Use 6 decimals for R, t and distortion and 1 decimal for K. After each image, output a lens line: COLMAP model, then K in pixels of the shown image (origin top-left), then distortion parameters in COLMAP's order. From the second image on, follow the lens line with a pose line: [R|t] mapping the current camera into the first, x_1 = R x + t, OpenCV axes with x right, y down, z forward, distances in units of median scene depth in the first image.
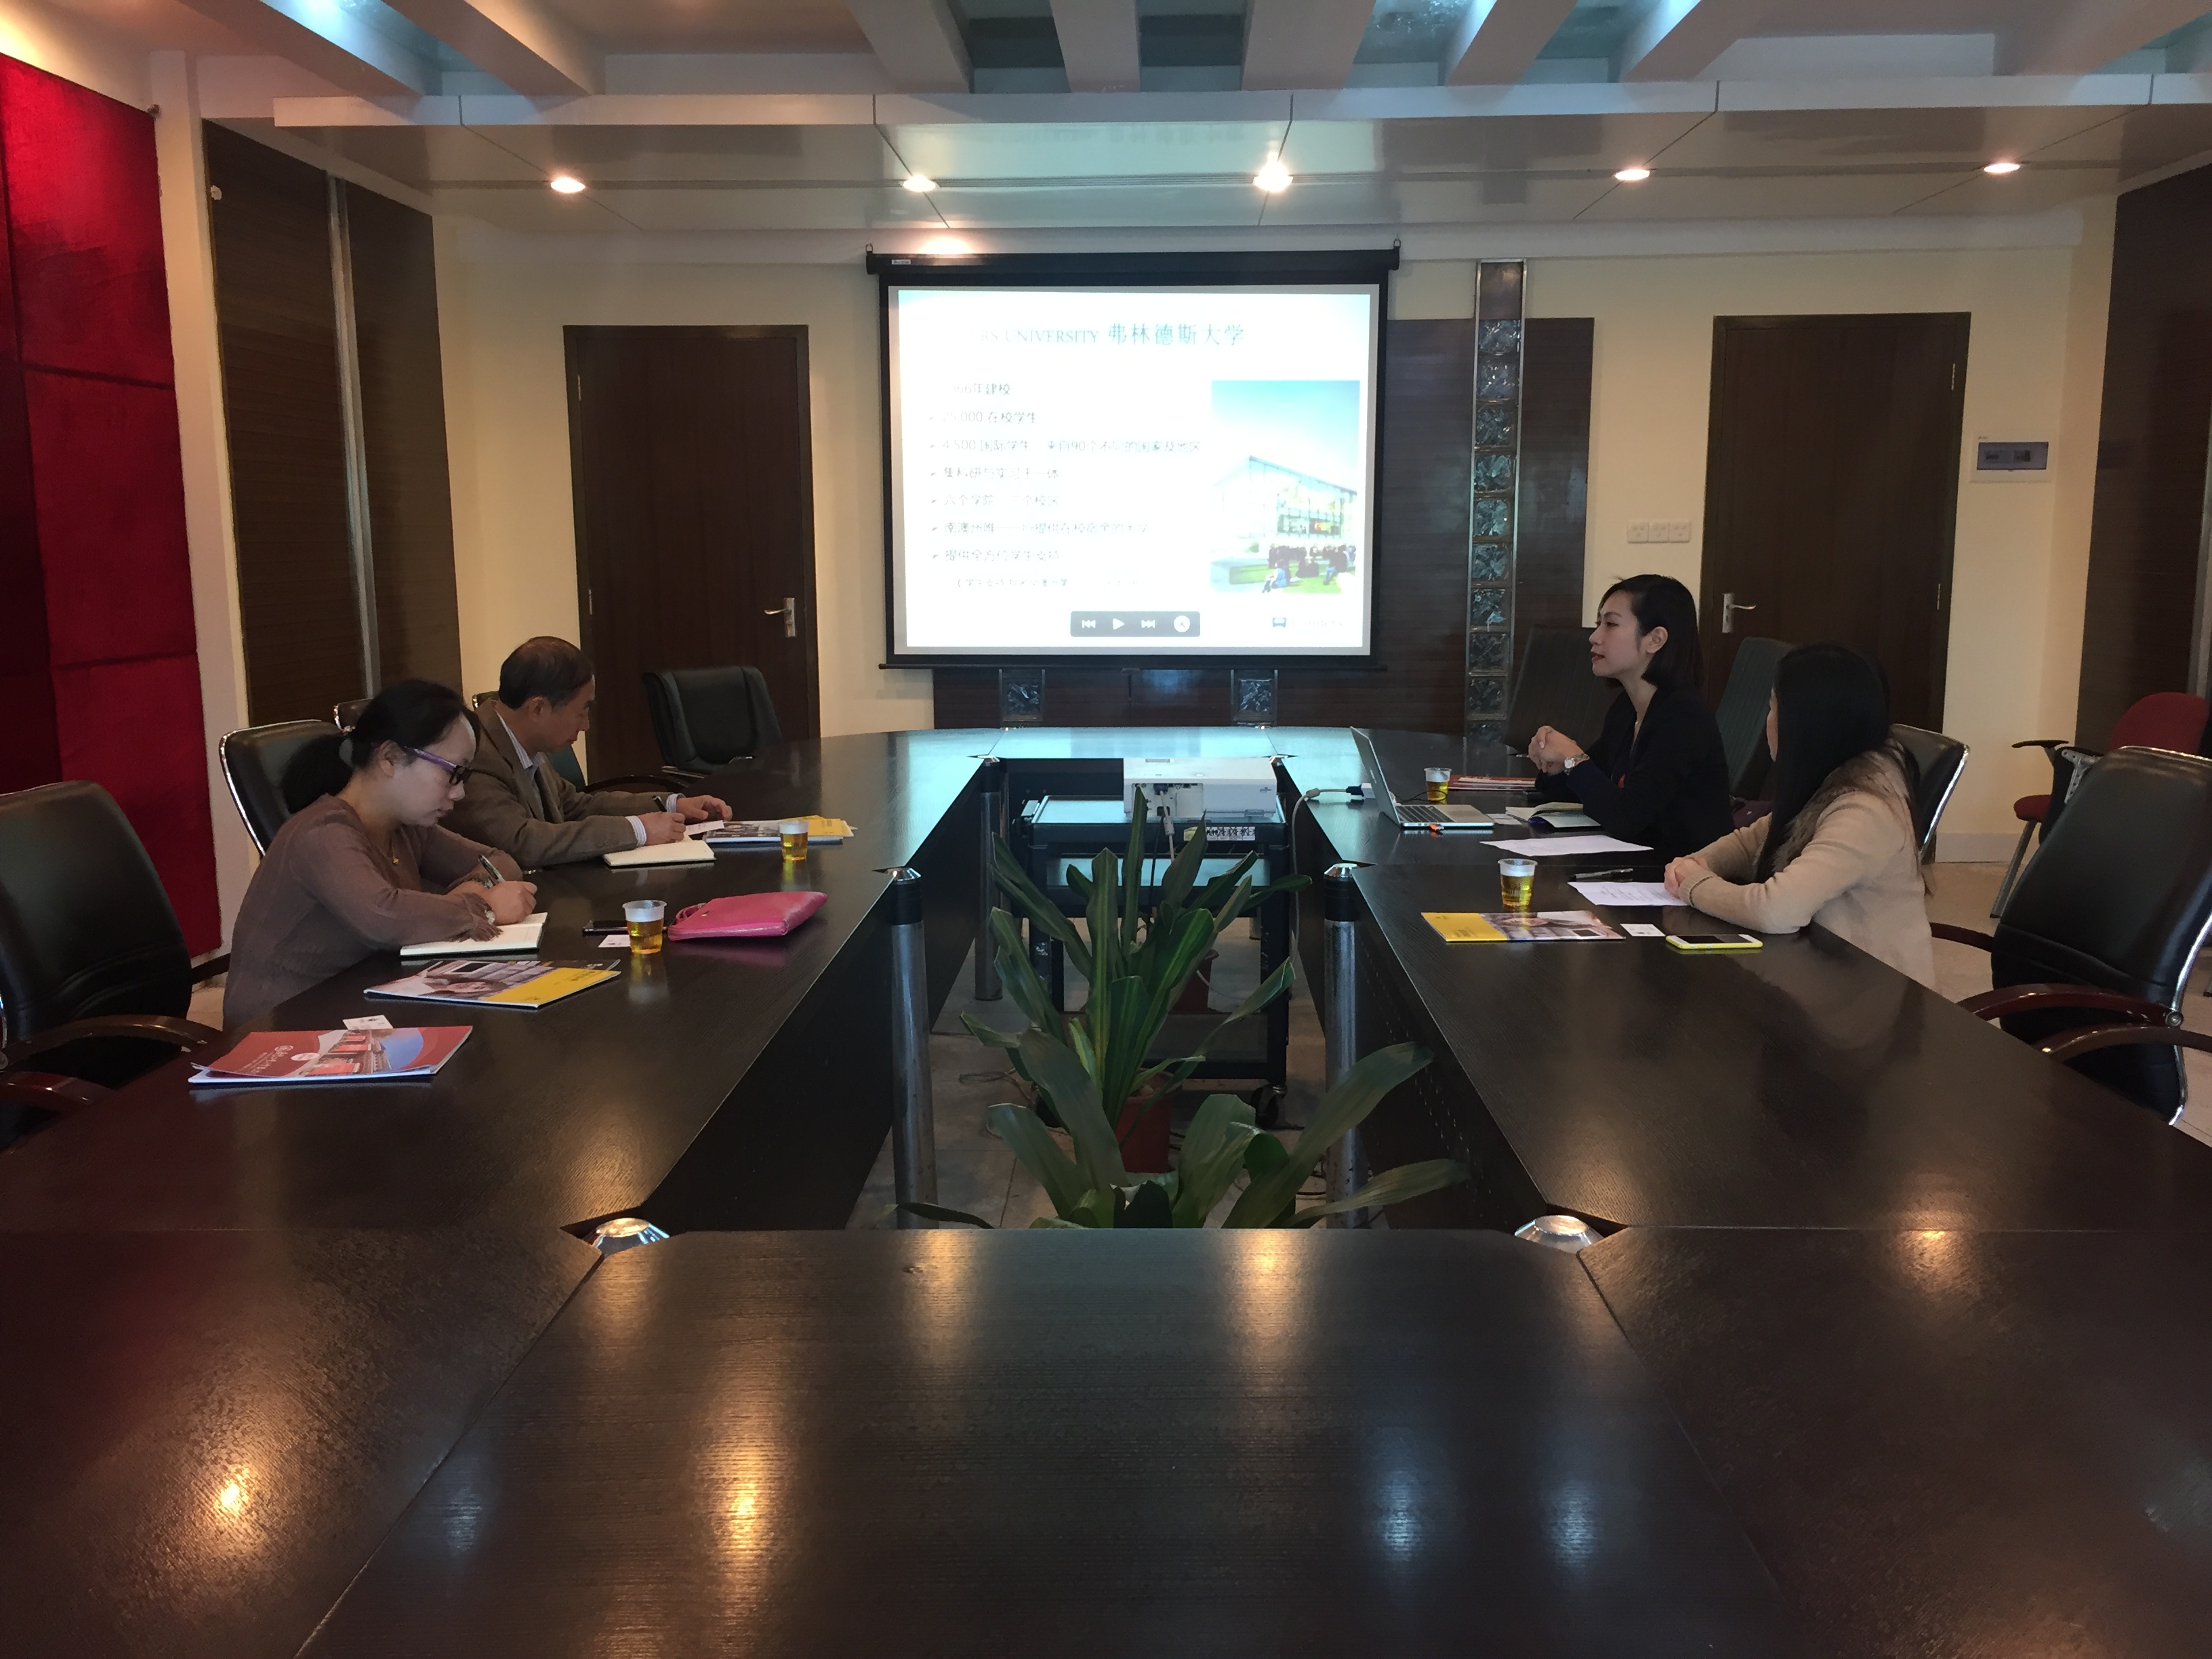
lens RADIAL K [[1891.9, 0, 1115.1], [0, 1891.9, 871.7], [0, 0, 1]] dist [0.052196, -0.070144]
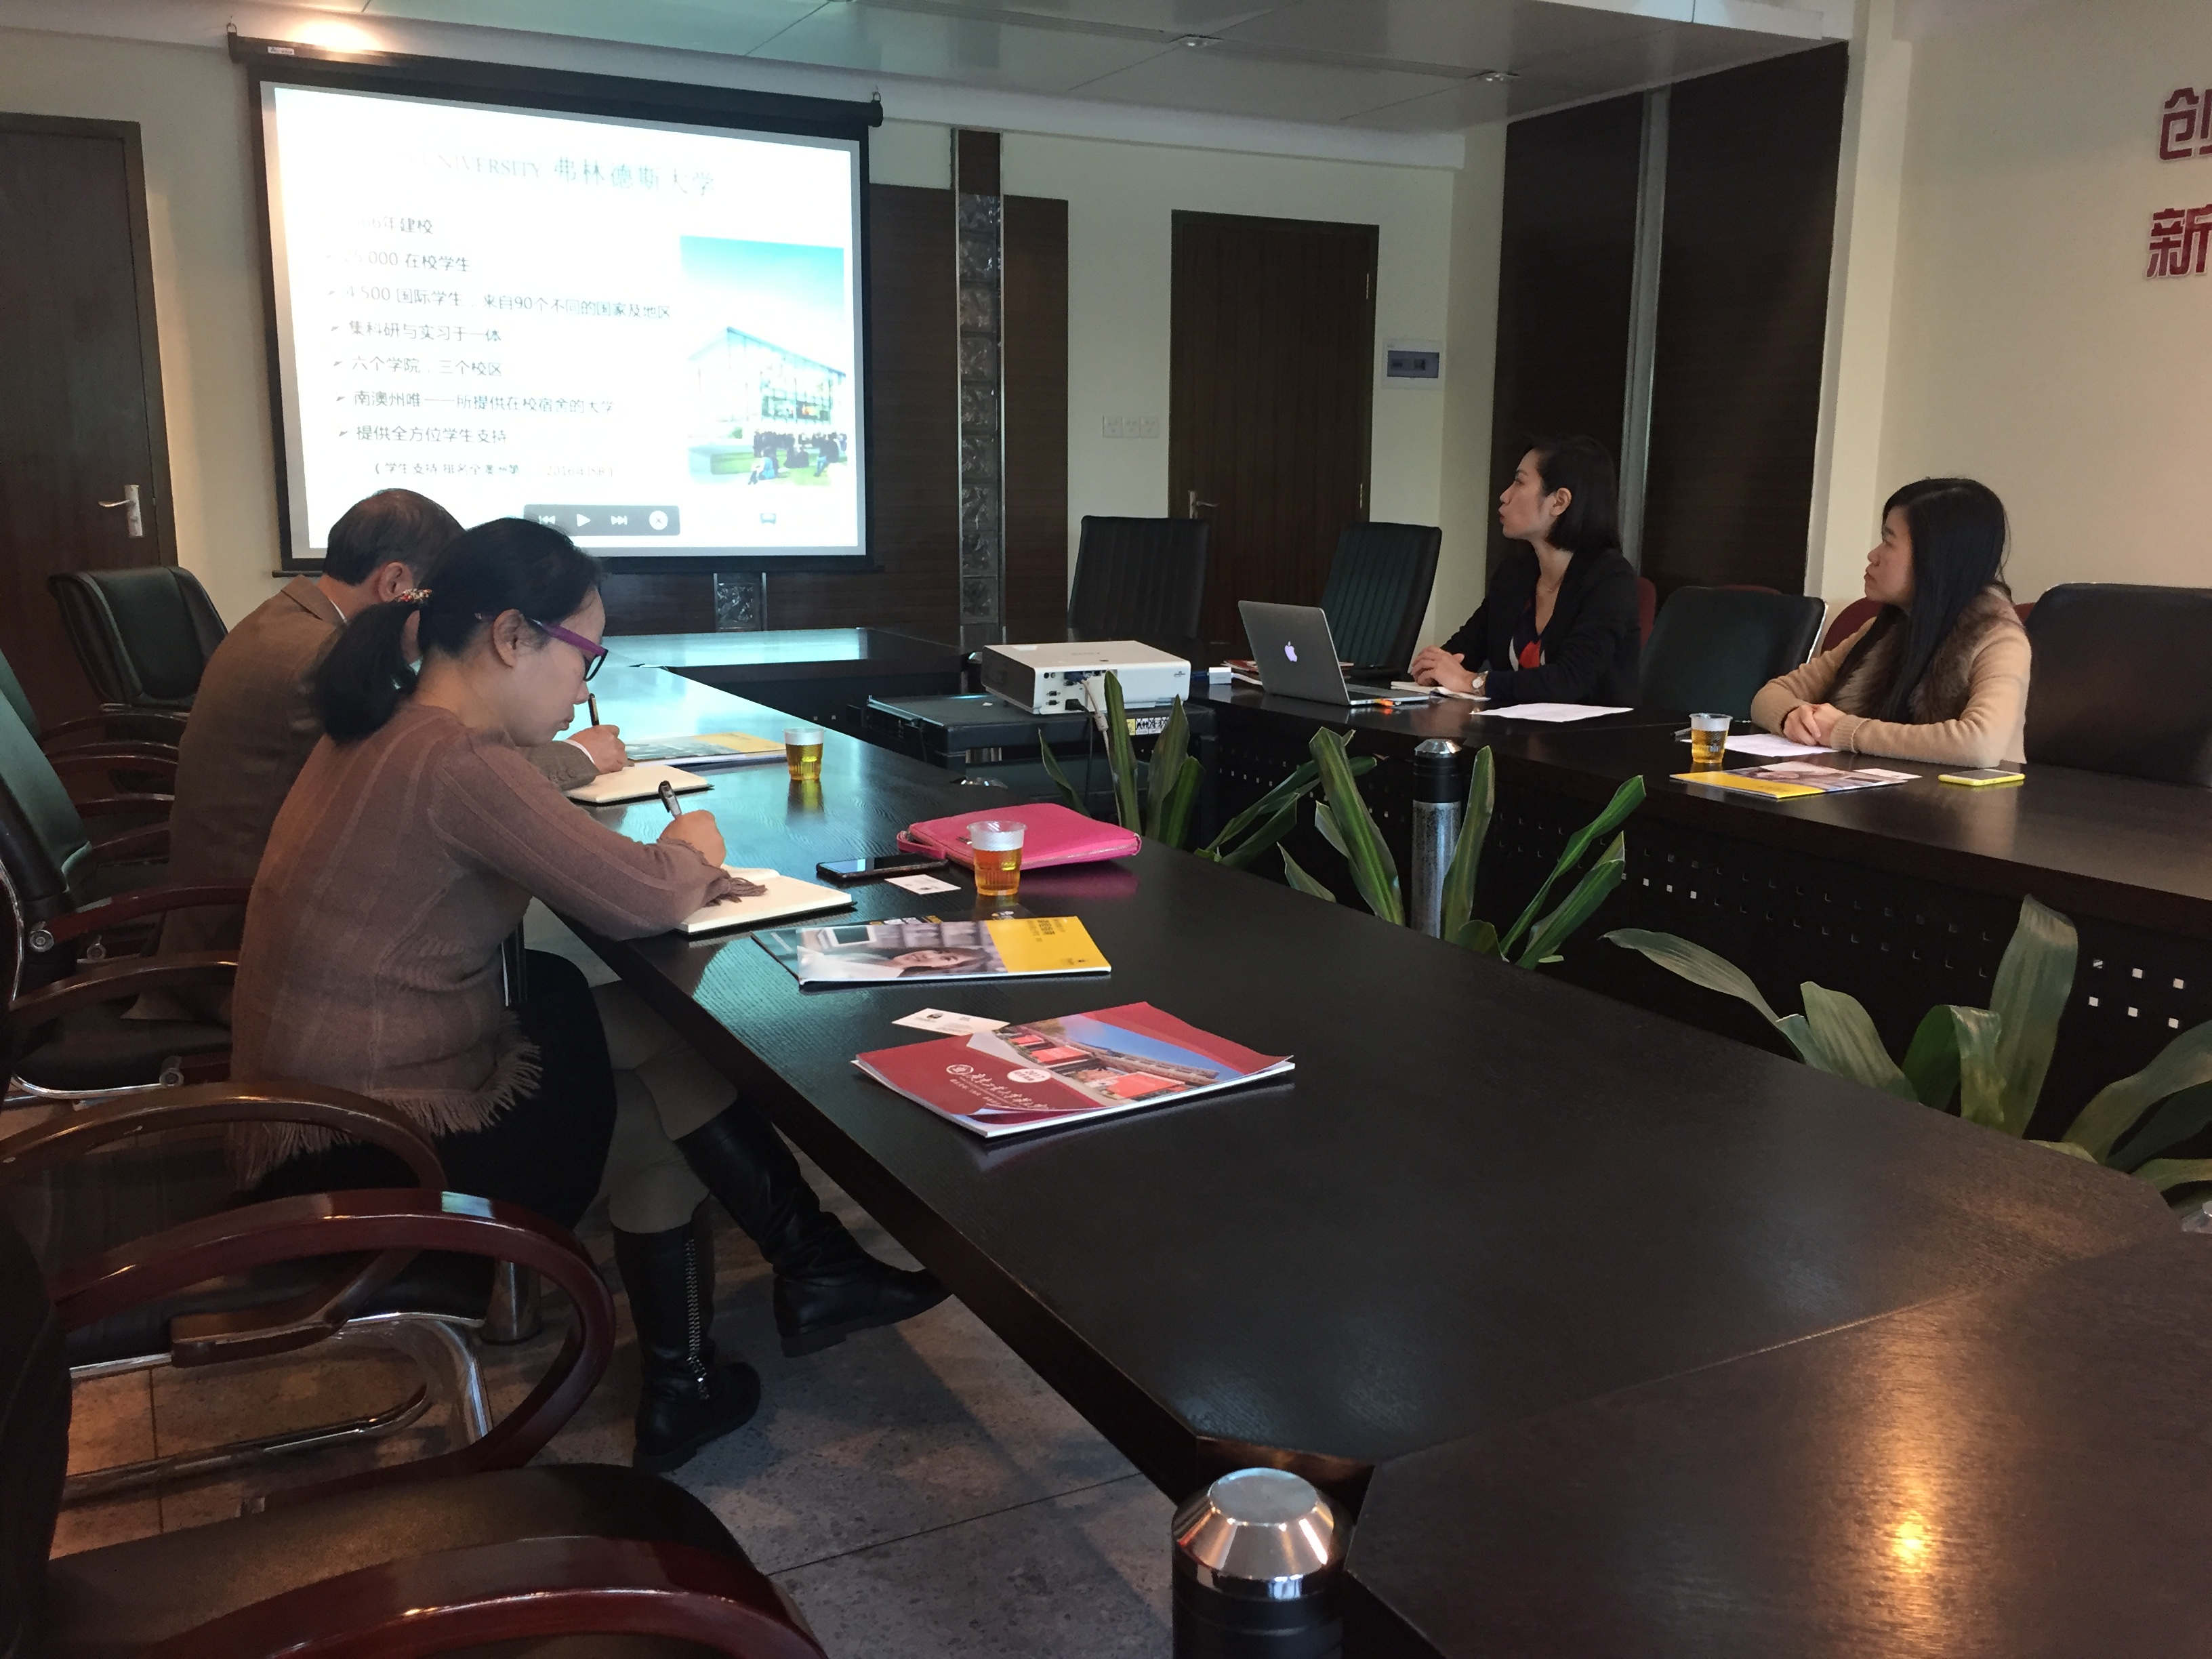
lens RADIAL K [[1891.9, 0, 1115.1], [0, 1891.9, 871.7], [0, 0, 1]] dist [0.052196, -0.070144]
pose [[0.868362, -0.090482, 0.487607, -0.224008], [0.075666, 0.995877, 0.050046, 0.000860], [-0.490124, -0.006562, 0.871628, 0.146113]]
